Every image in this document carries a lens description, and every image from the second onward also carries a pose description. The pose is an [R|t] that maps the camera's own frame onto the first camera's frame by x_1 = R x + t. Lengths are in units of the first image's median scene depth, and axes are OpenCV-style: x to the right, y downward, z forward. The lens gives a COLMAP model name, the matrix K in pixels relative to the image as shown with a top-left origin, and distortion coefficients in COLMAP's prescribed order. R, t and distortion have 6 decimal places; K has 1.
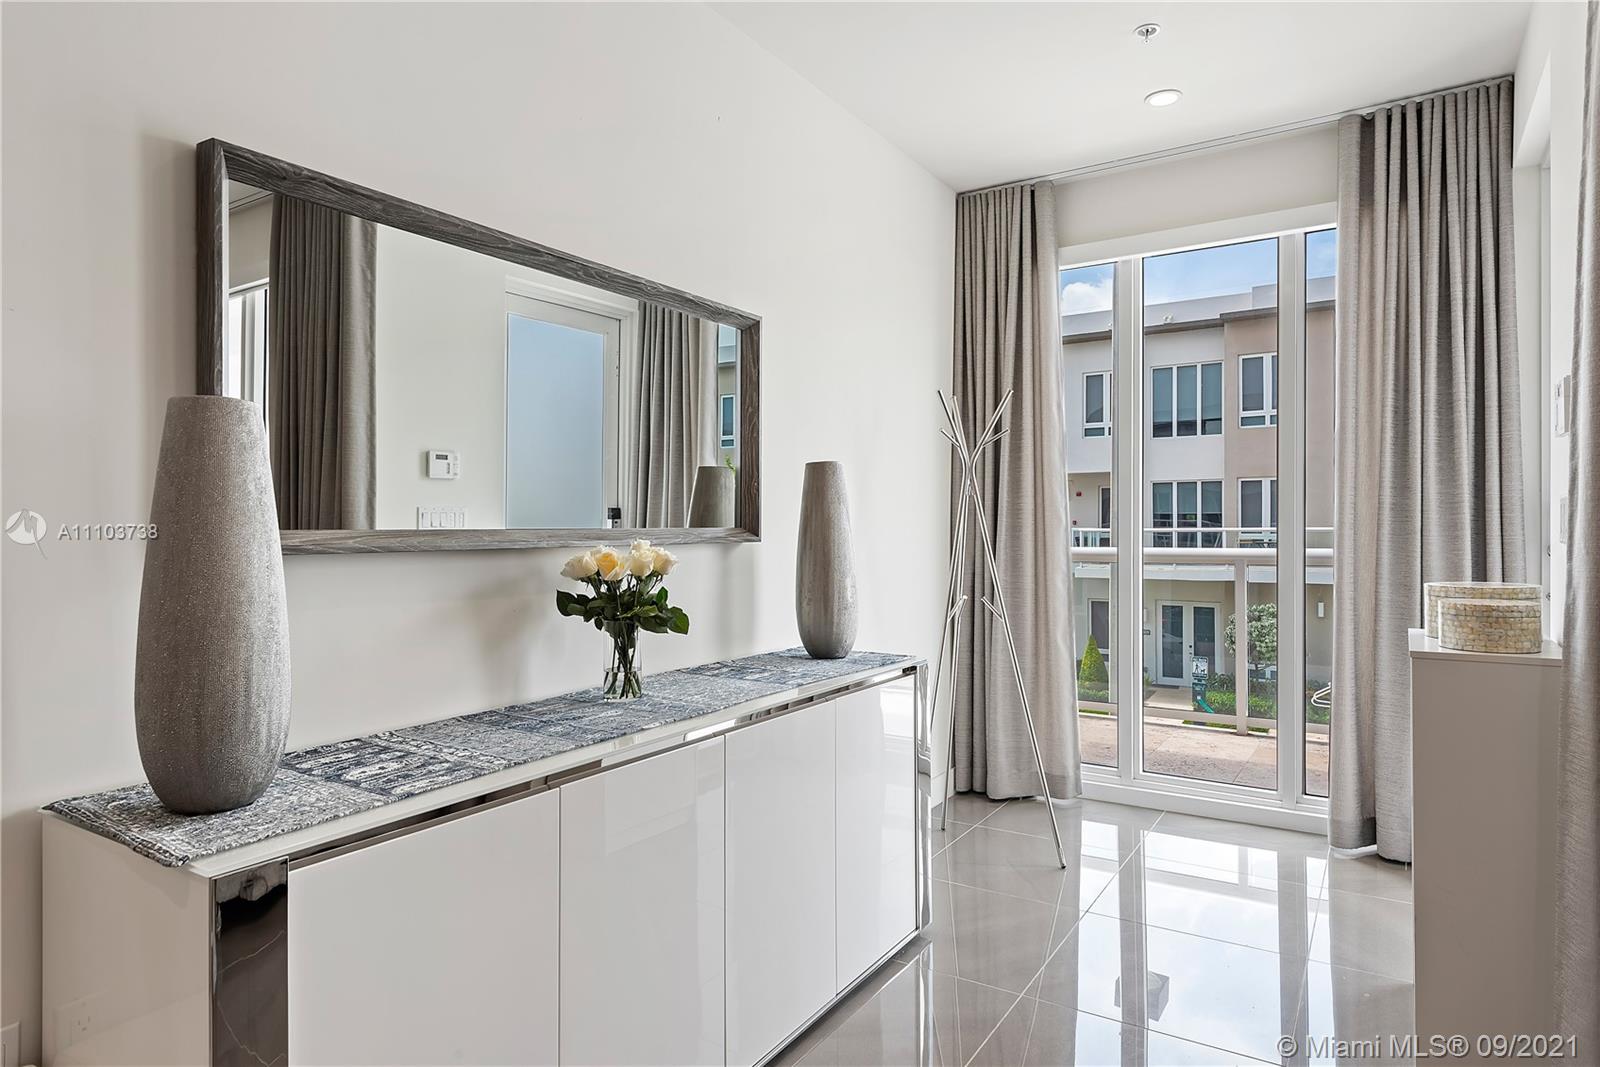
lens RADIAL K [[934.1, 0, 797.0], [0, 934.1, 512.2], [0, 0, 1]] dist [0.013178, -0.002844]
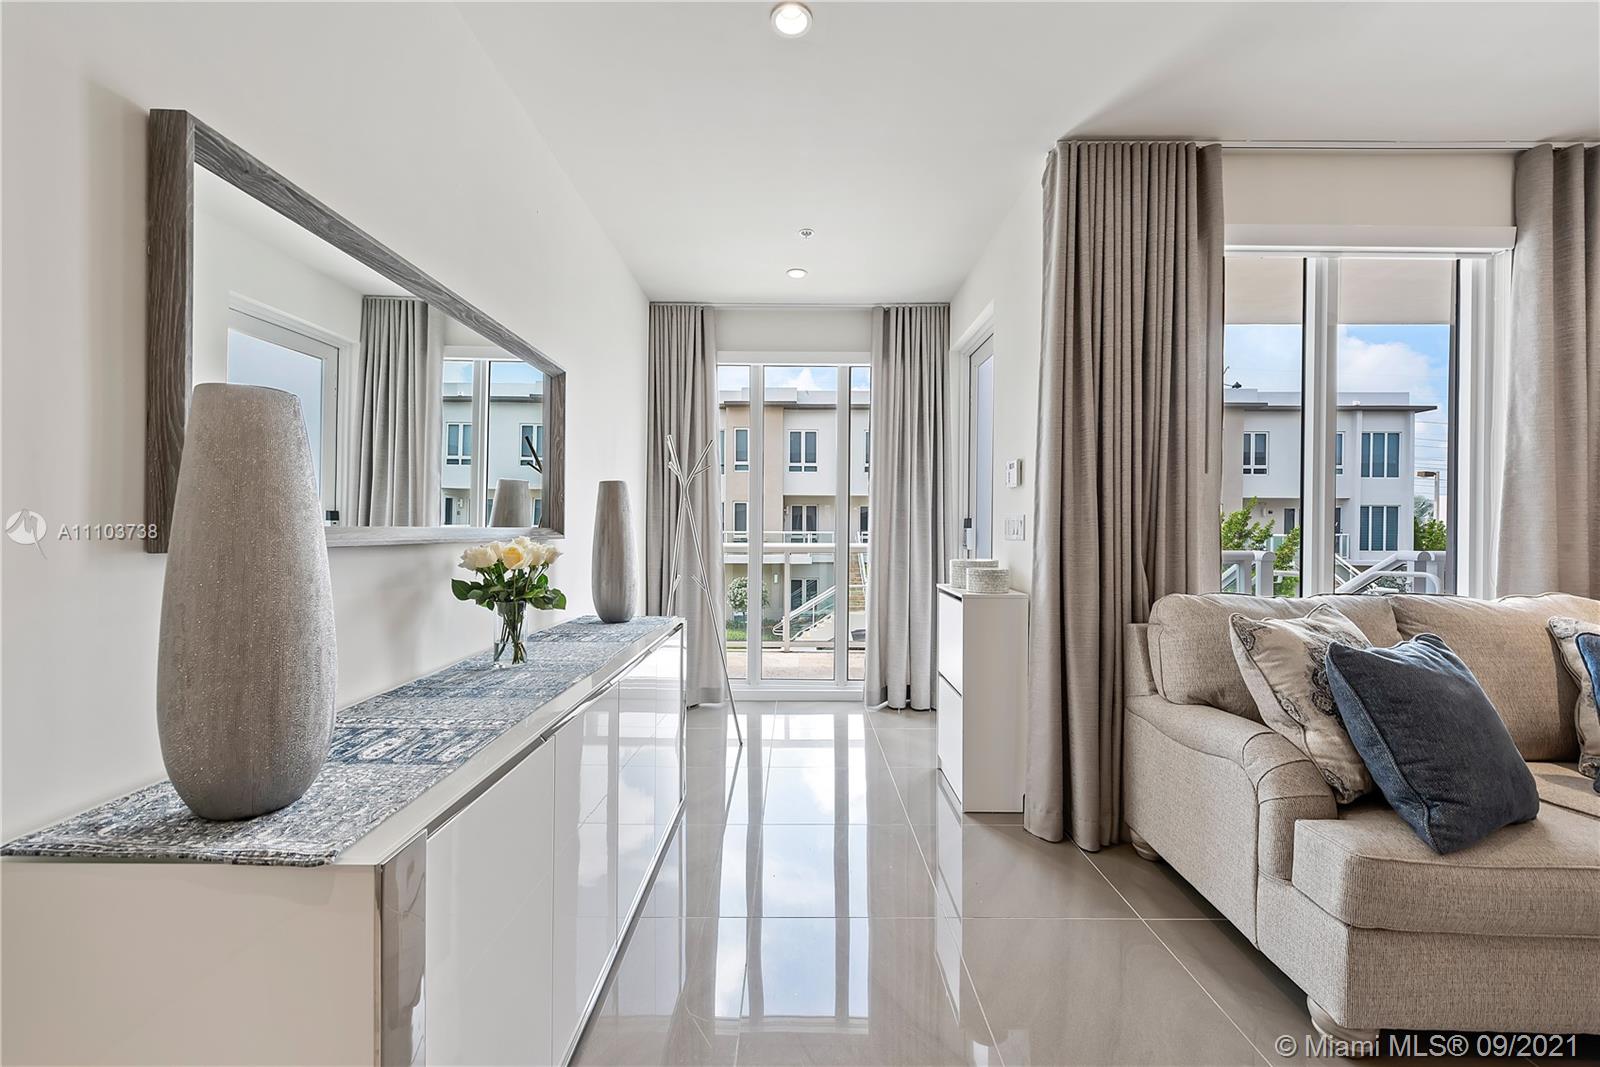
lens RADIAL K [[623.8, 0, 799.4], [0, 623.8, 524.7], [0, 0, 1]] dist [-0.000956, -0.000253]
pose [[0.838398, 0.012015, 0.544926, -0.247845], [-0.015852, 0.999872, 0.002342, 0.004421], [-0.544828, -0.010601, 0.838481, 0.074854]]
